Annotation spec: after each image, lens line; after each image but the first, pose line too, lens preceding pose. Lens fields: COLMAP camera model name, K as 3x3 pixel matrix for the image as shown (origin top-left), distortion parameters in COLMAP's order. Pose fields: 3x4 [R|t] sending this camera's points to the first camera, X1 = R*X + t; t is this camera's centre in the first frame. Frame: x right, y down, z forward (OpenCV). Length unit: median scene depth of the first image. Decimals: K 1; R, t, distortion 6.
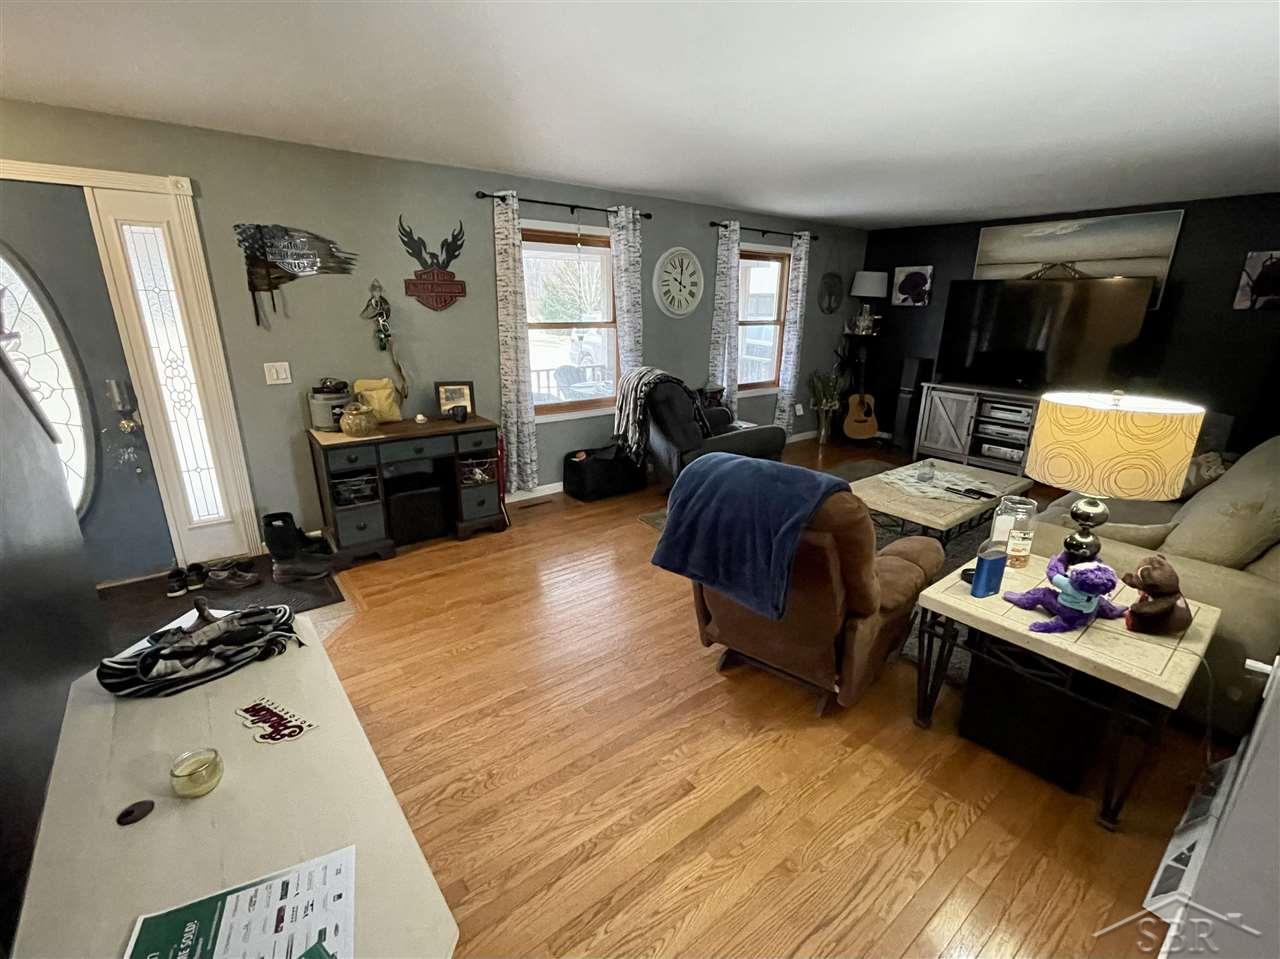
lens RADIAL K [[578.9, 0, 641.4], [0, 578.9, 486.0], [0, 0, 1]] dist [-0.001678, -0.000184]
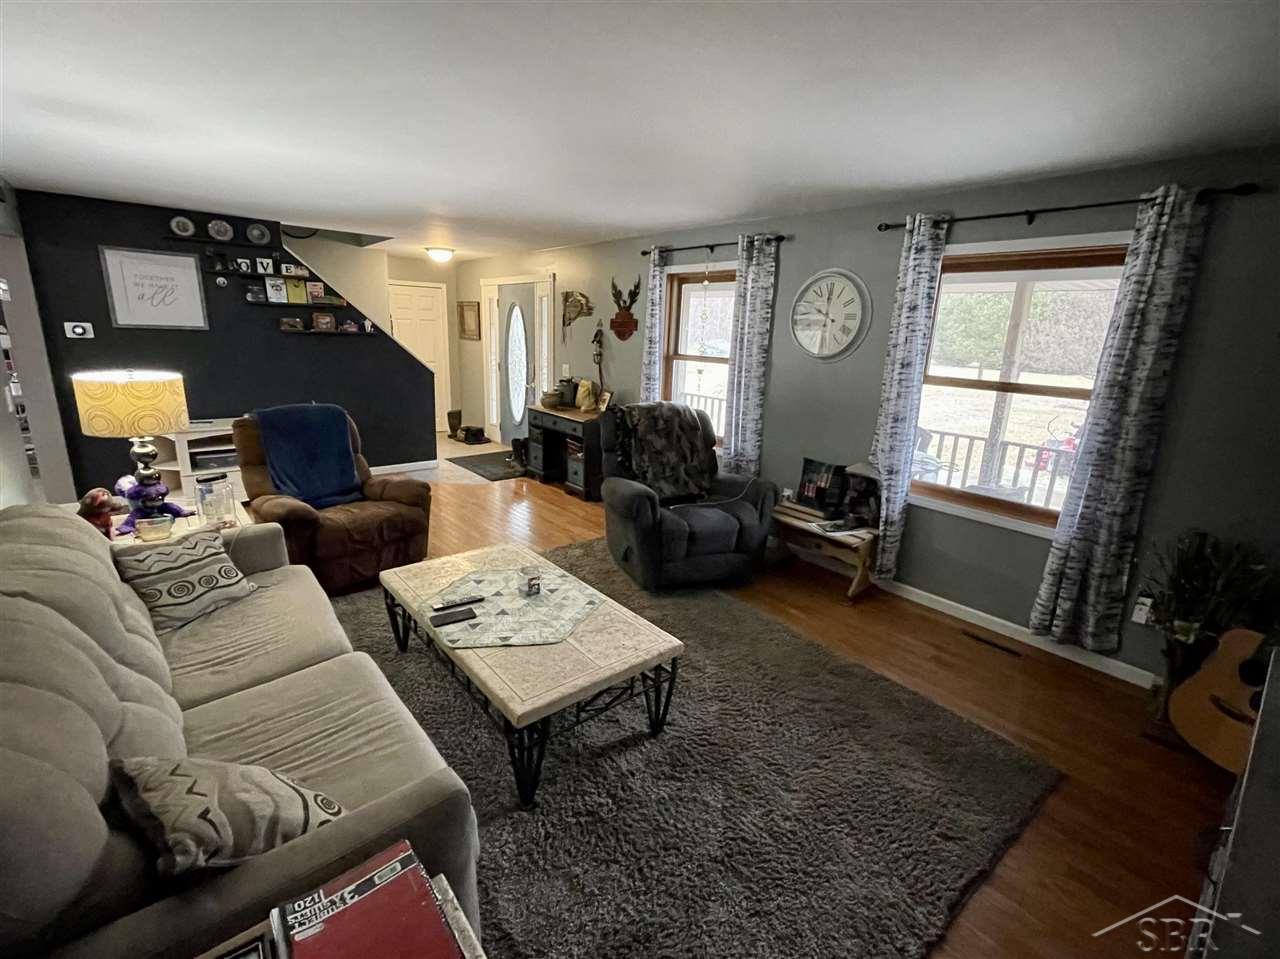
lens RADIAL K [[570.8, 0, 634.7], [0, 570.8, 478.2], [0, 0, 1]] dist [0.002597, 0.000340]
pose [[0.040632, 0.245304, -0.968594, 1.077596], [-0.333067, 0.917276, 0.218336, -0.310425], [0.942027, 0.313735, 0.118974, 0.976131]]
